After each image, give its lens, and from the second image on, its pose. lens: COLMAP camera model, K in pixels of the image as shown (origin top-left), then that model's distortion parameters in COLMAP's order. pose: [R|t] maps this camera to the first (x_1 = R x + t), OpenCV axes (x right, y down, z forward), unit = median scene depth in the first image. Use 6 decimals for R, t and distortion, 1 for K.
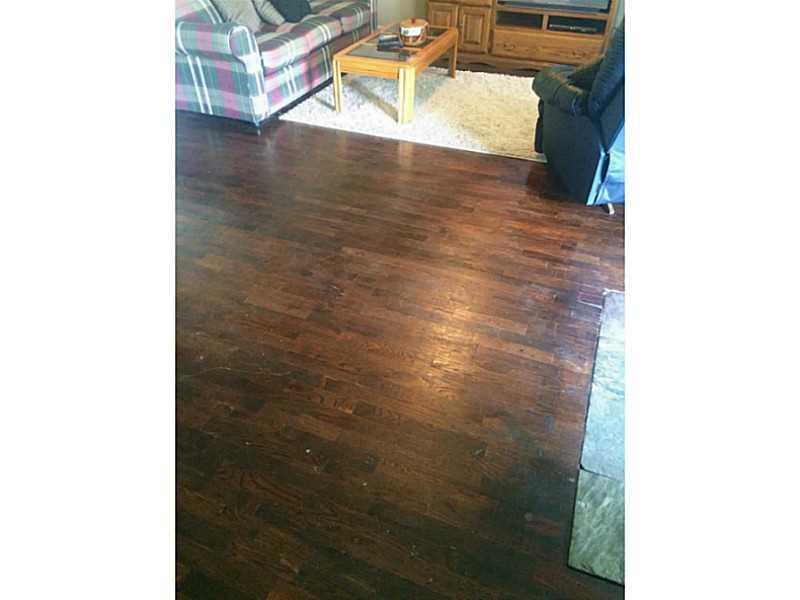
lens RADIAL K [[505.0, 0, 396.4], [0, 505.0, 299.9], [0, 0, 1]] dist [0.008158, -0.016530]
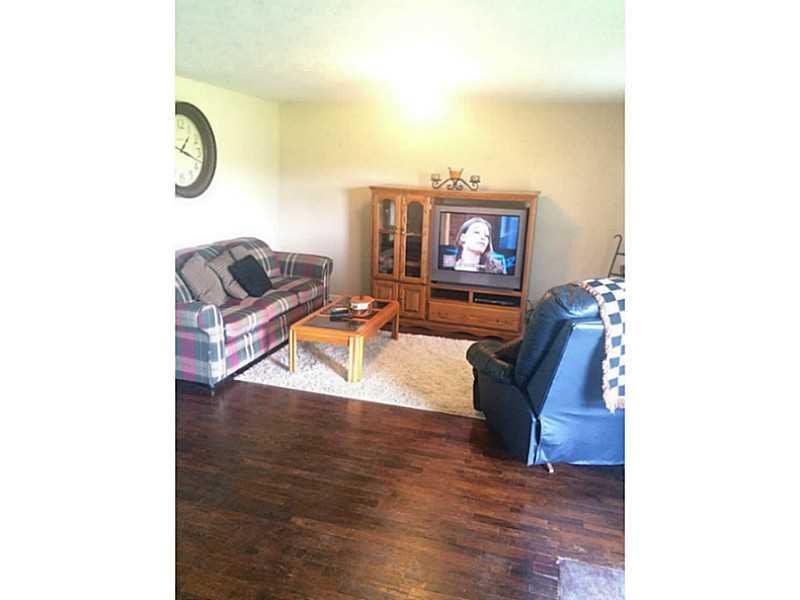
lens RADIAL K [[505.0, 0, 401.9], [0, 505.0, 293.7], [0, 0, 1]] dist [0.008158, -0.016530]
pose [[0.992981, 0.012803, 0.117576, -0.012212], [0.041952, 0.891356, -0.451359, -0.030753], [-0.110581, 0.453124, 0.884562, -0.058250]]
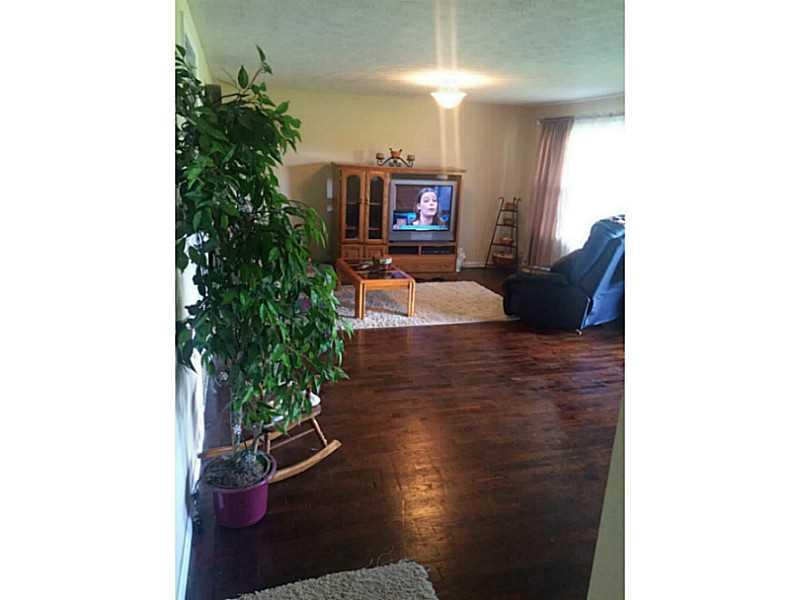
lens RADIAL K [[505.0, 0, 400.2], [0, 505.0, 300.7], [0, 0, 1]] dist [0.008158, -0.016530]
pose [[0.771539, -0.137375, 0.621173, -0.981715], [0.374879, 0.887052, -0.269450, -0.020086], [-0.513997, 0.440756, 0.735895, -0.060074]]
